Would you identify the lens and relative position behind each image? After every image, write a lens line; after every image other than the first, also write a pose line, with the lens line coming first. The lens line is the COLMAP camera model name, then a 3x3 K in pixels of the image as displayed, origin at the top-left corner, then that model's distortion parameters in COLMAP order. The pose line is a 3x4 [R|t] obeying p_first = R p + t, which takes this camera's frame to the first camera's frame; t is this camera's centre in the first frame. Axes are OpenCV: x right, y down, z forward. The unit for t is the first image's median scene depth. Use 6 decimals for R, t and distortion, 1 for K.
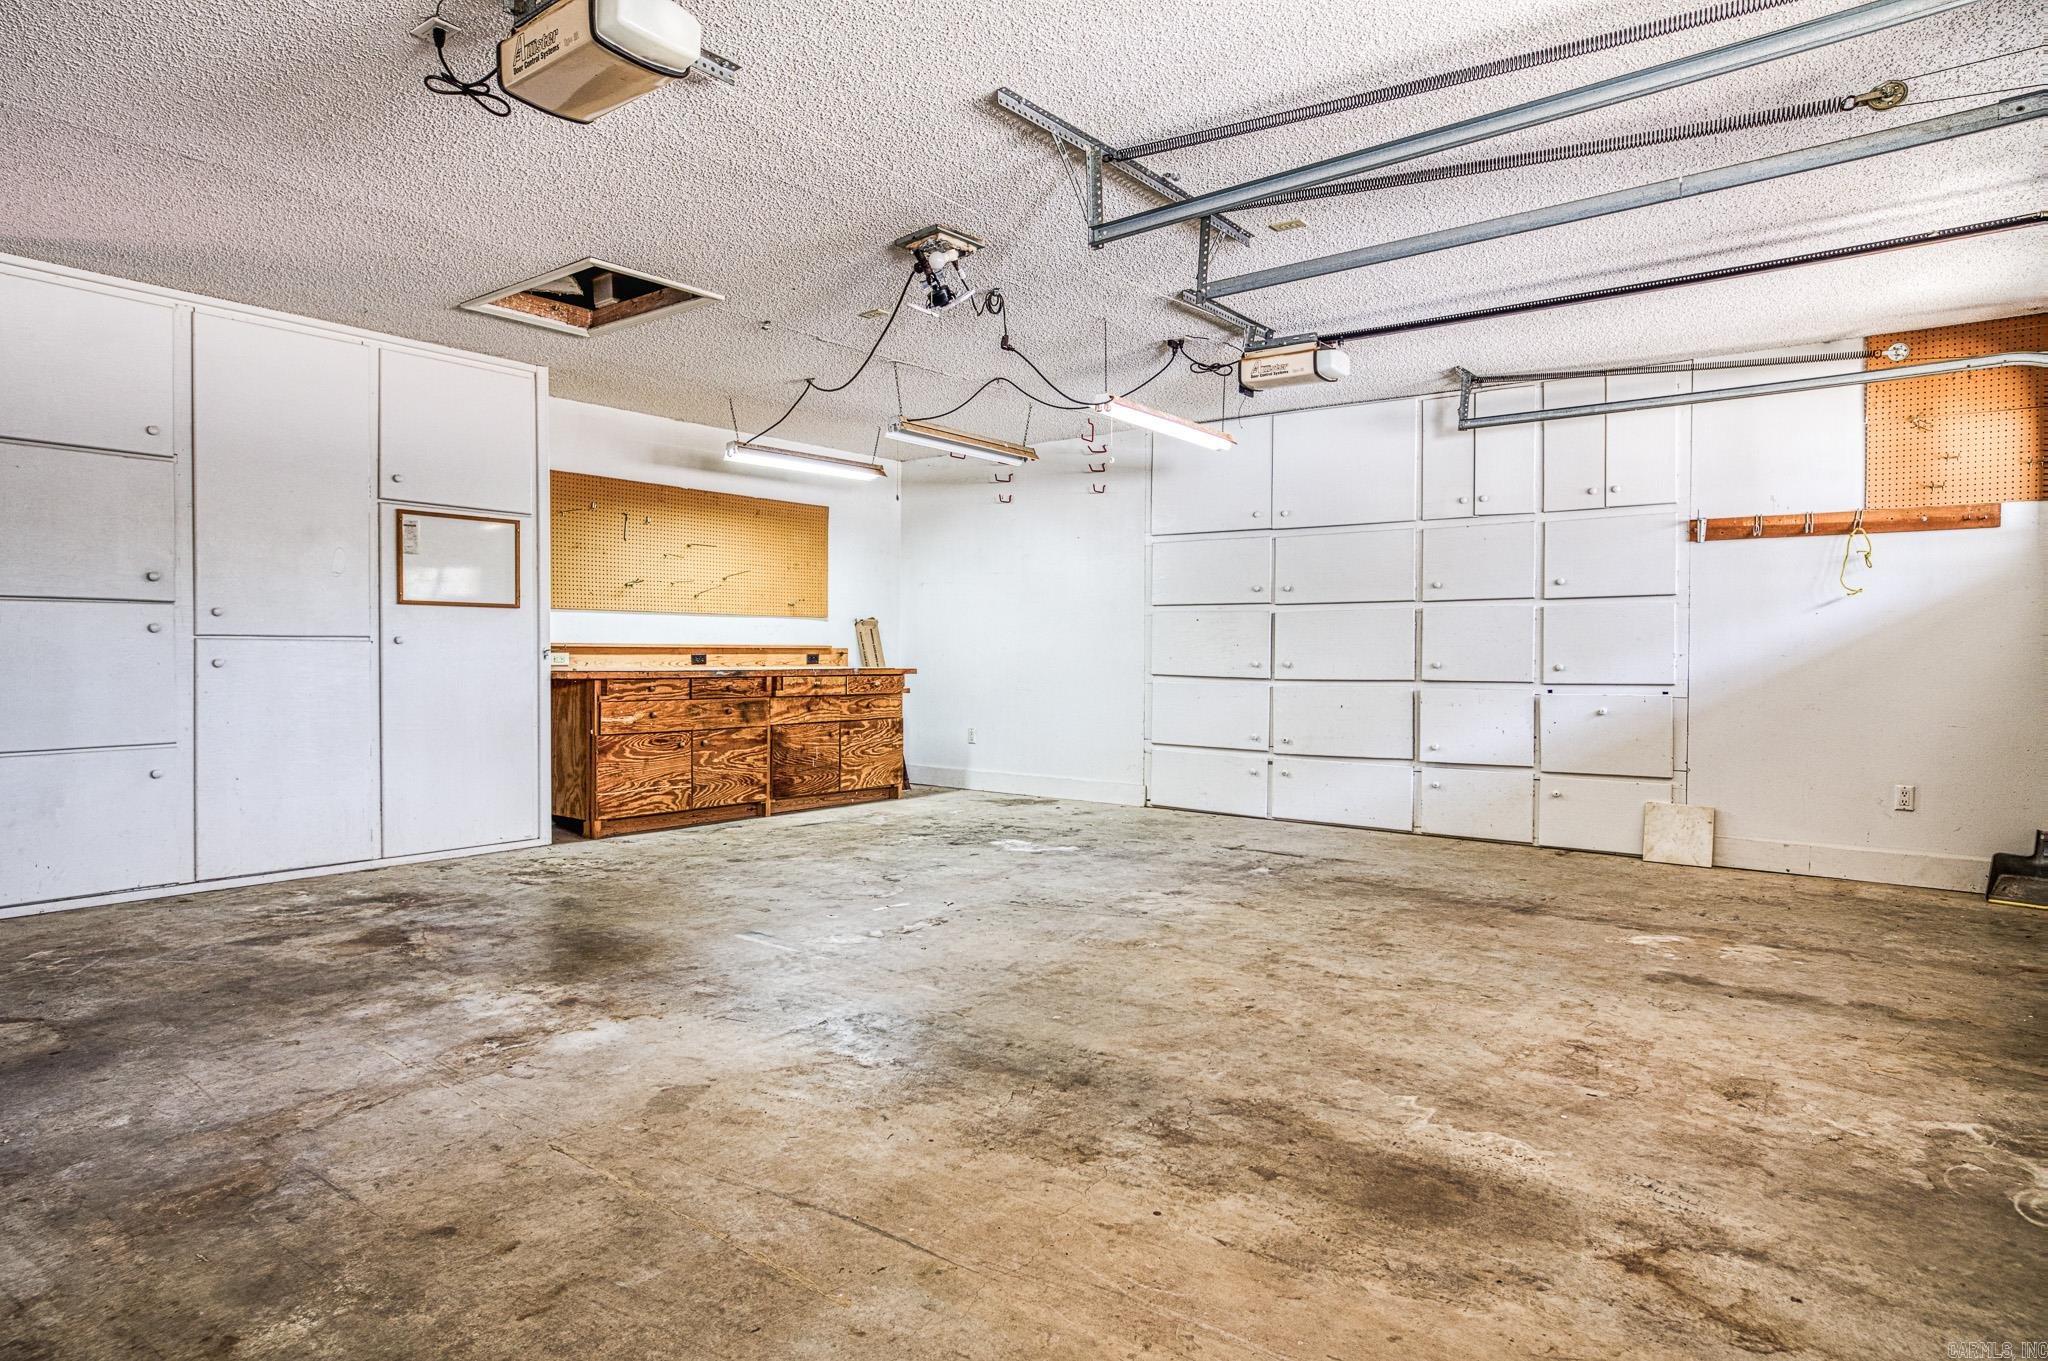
lens RADIAL K [[1173.1, 0, 1042.0], [0, 1173.1, 673.0], [0, 0, 1]] dist [-0.025447, 0.020040]
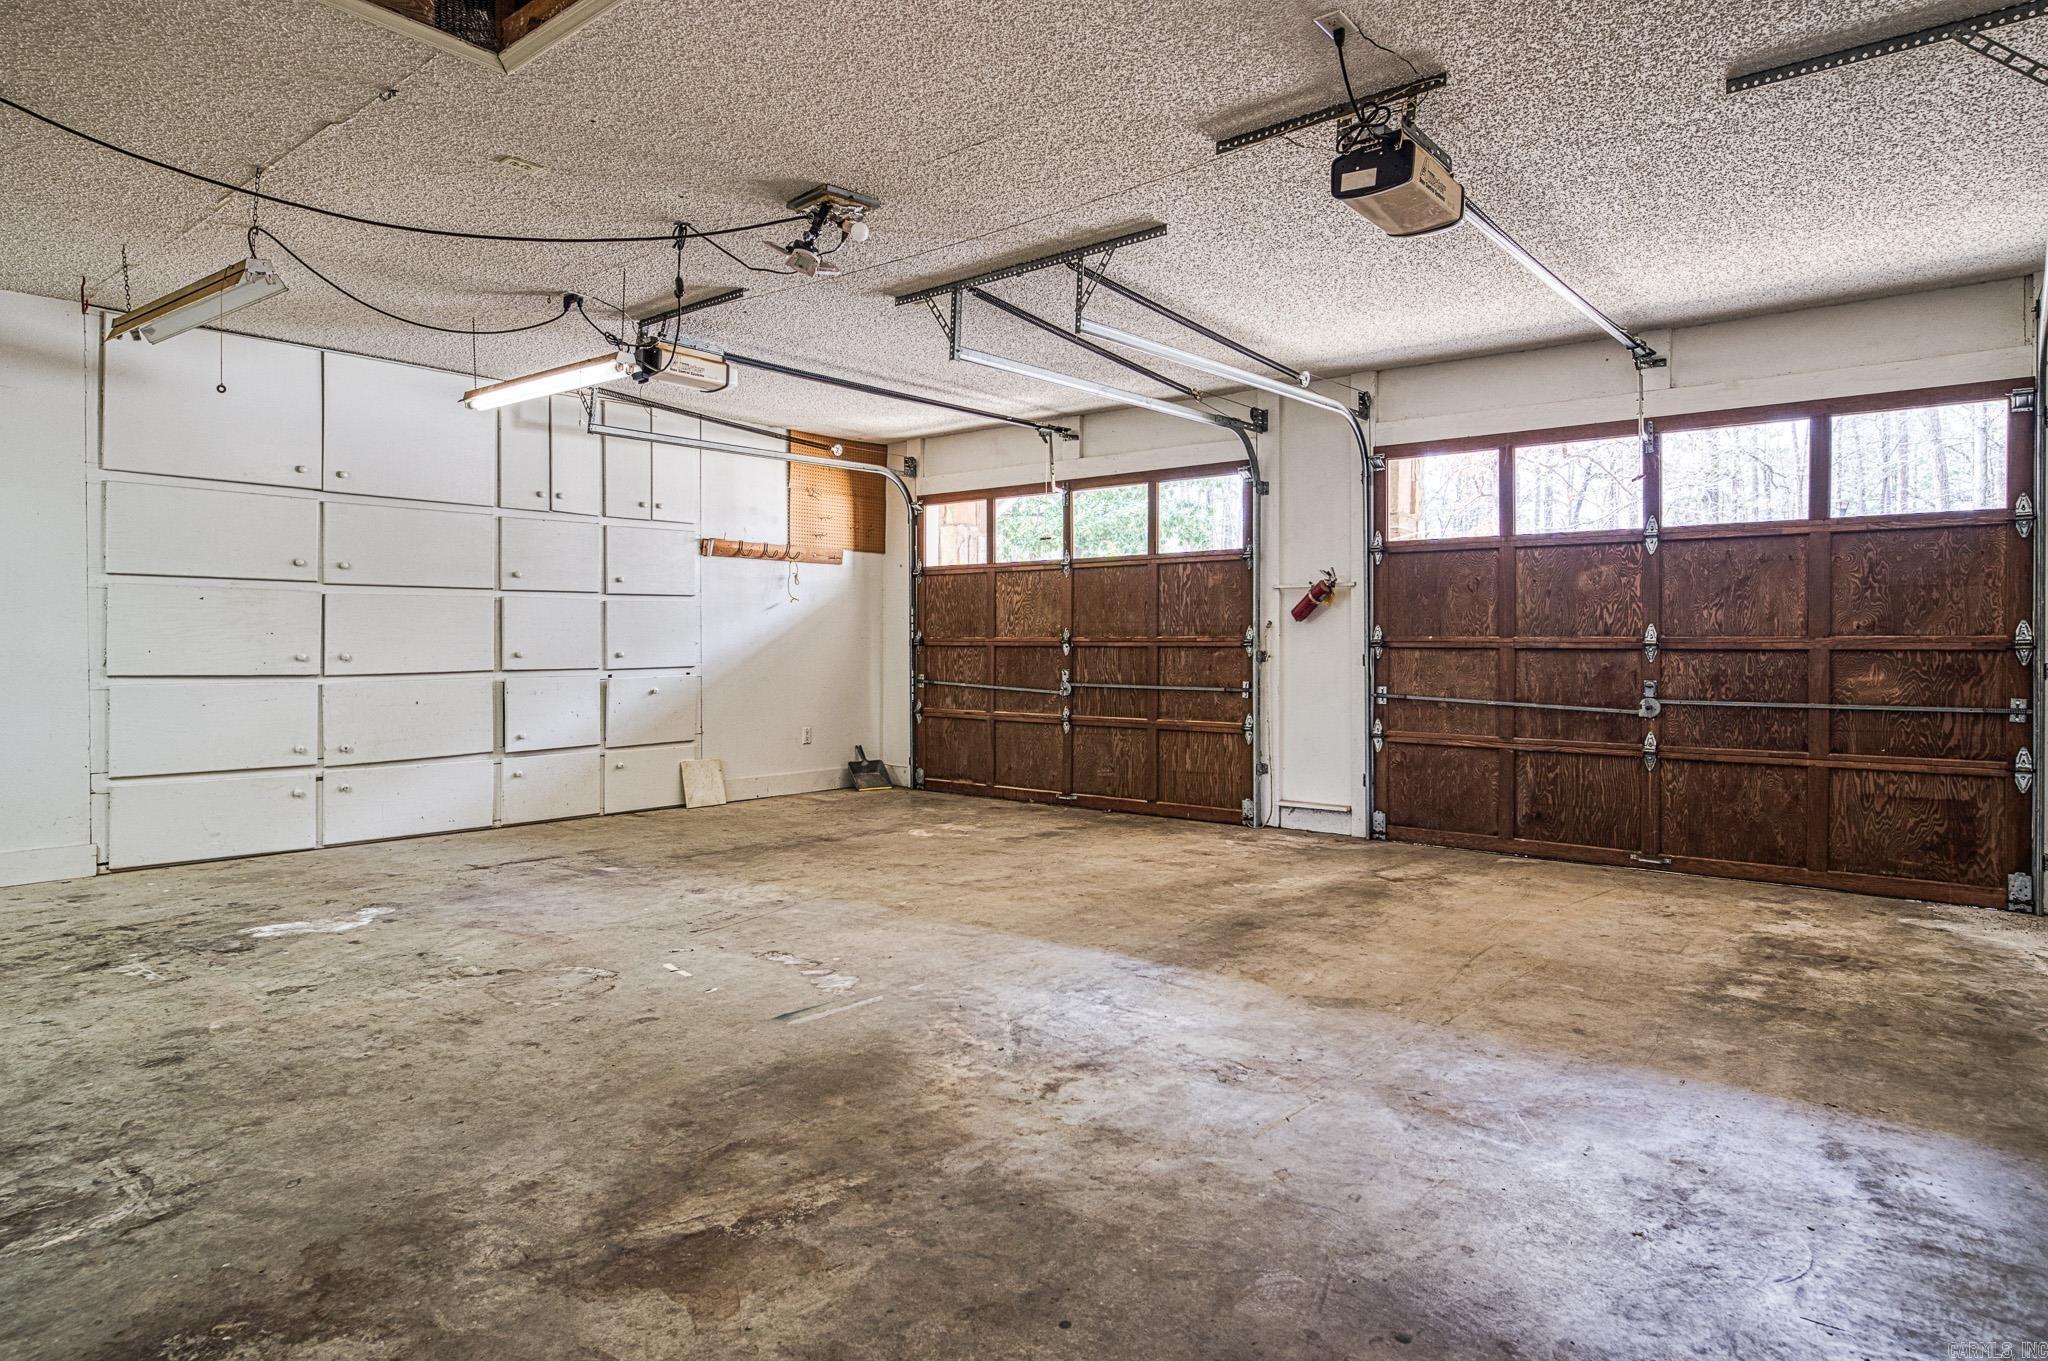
lens RADIAL K [[1173.1, 0, 1039.1], [0, 1173.1, 668.0], [0, 0, 1]] dist [-0.025447, 0.020040]
pose [[0.025285, -0.027601, 0.999299, -0.744152], [0.014723, 0.999521, 0.027235, -0.018162], [-0.999572, 0.014024, 0.025680, 0.603612]]
